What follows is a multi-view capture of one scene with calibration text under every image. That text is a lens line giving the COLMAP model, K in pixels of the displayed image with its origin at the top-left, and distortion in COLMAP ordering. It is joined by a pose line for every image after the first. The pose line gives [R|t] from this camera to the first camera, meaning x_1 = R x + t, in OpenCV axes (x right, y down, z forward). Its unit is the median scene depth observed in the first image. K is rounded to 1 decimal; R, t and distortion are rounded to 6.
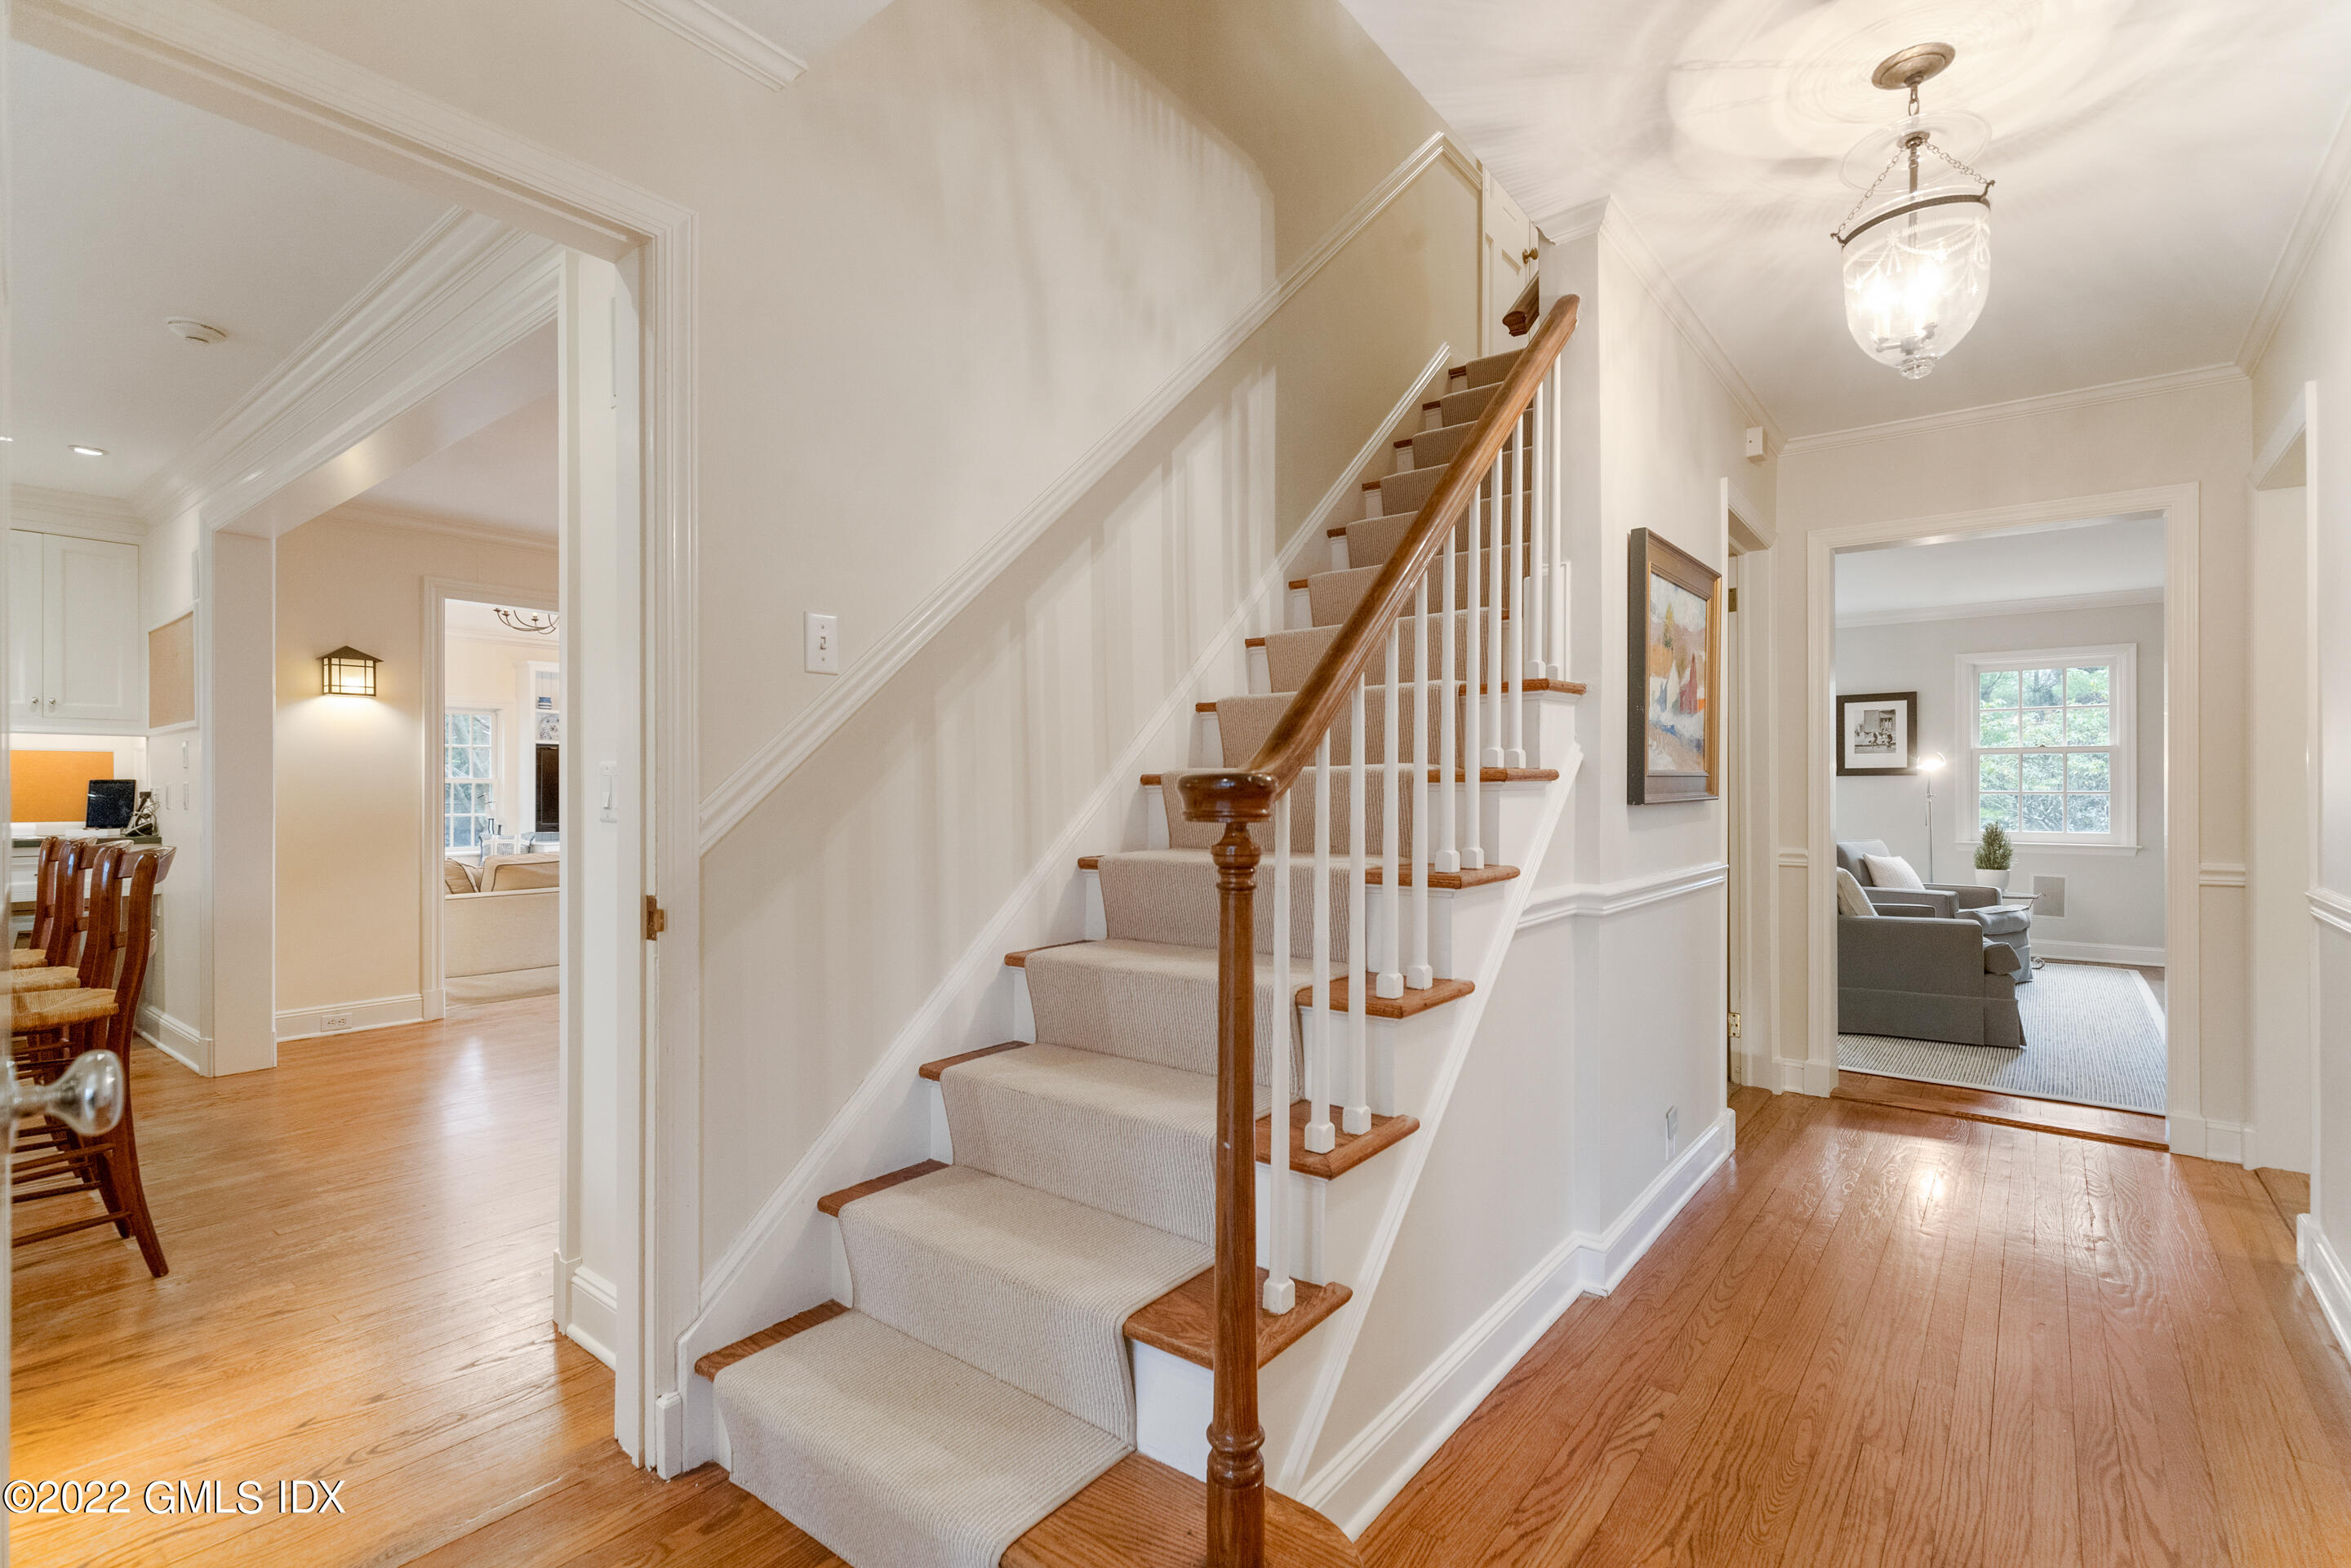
lens RADIAL K [[1079.0, 0, 1182.7], [0, 1079.0, 790.8], [0, 0, 1]] dist [0.013348, -0.002759]
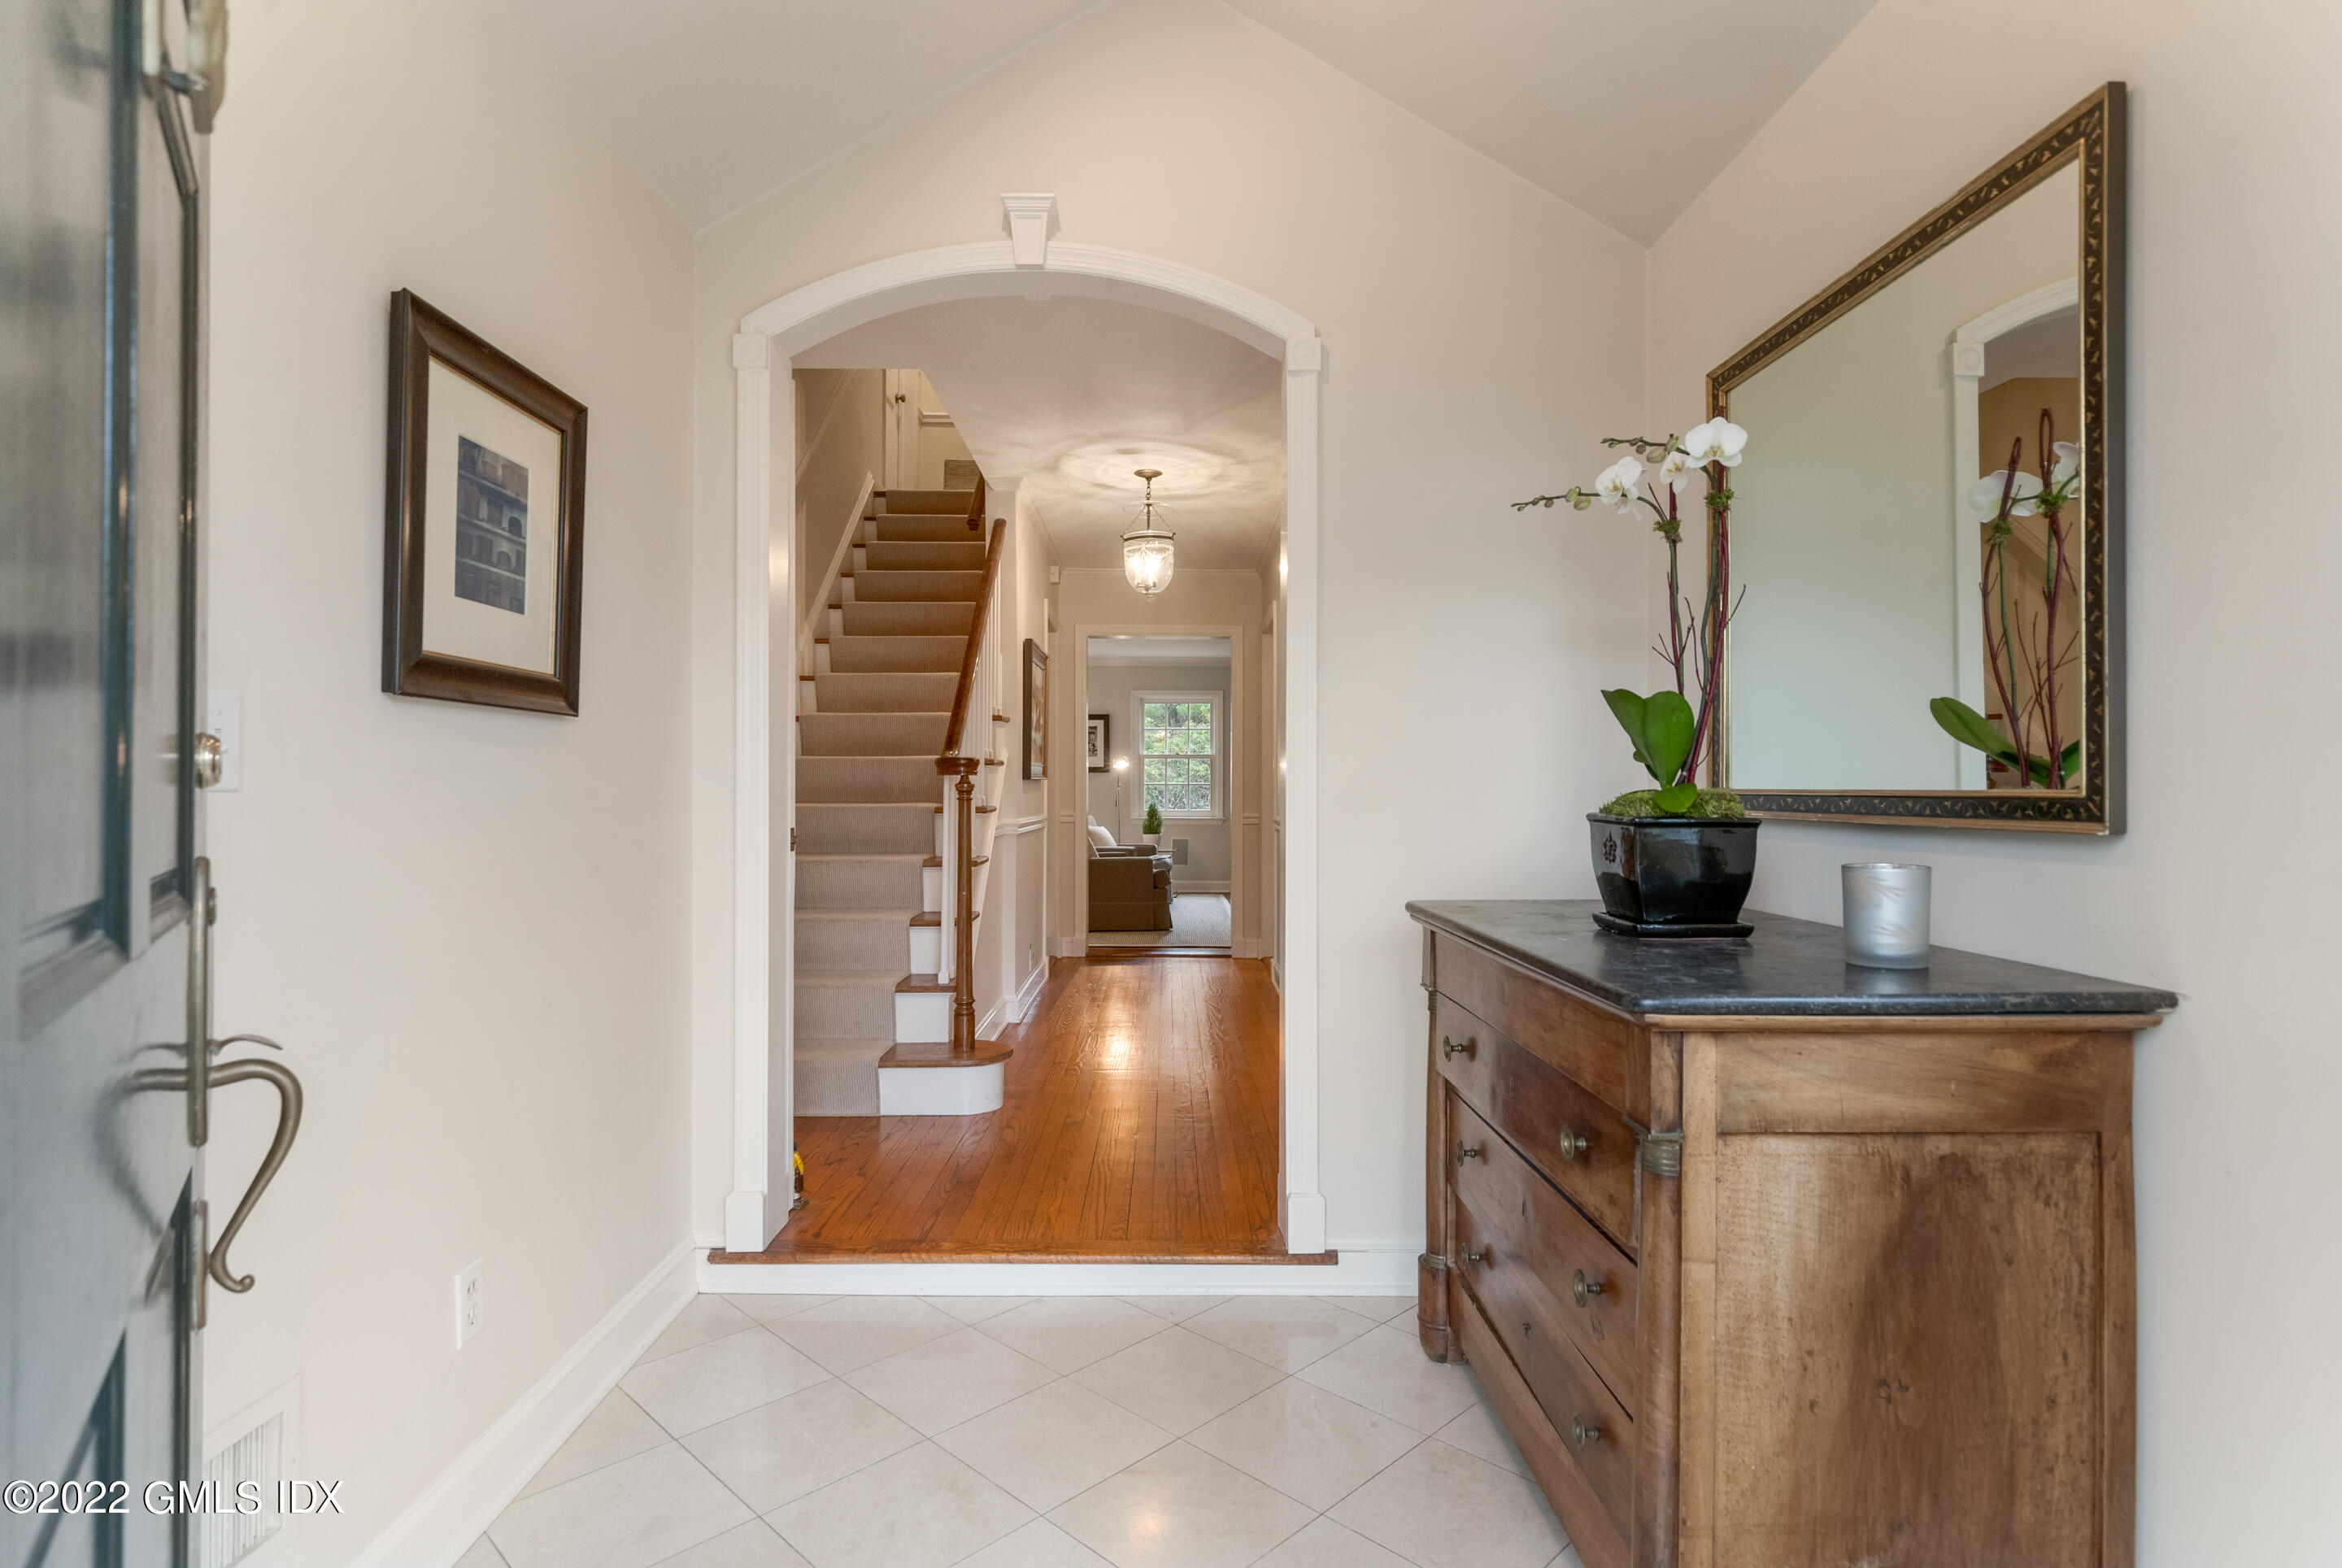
lens RADIAL K [[1217.7, 0, 1172.2], [0, 1217.7, 783.5], [0, 0, 1]] dist [0.000493, 0.000005]
pose [[0.781062, 0.006244, 0.624423, -0.422019], [-0.001600, 0.999967, -0.007997, 0.021445], [-0.624452, 0.005247, 0.781046, -0.496116]]
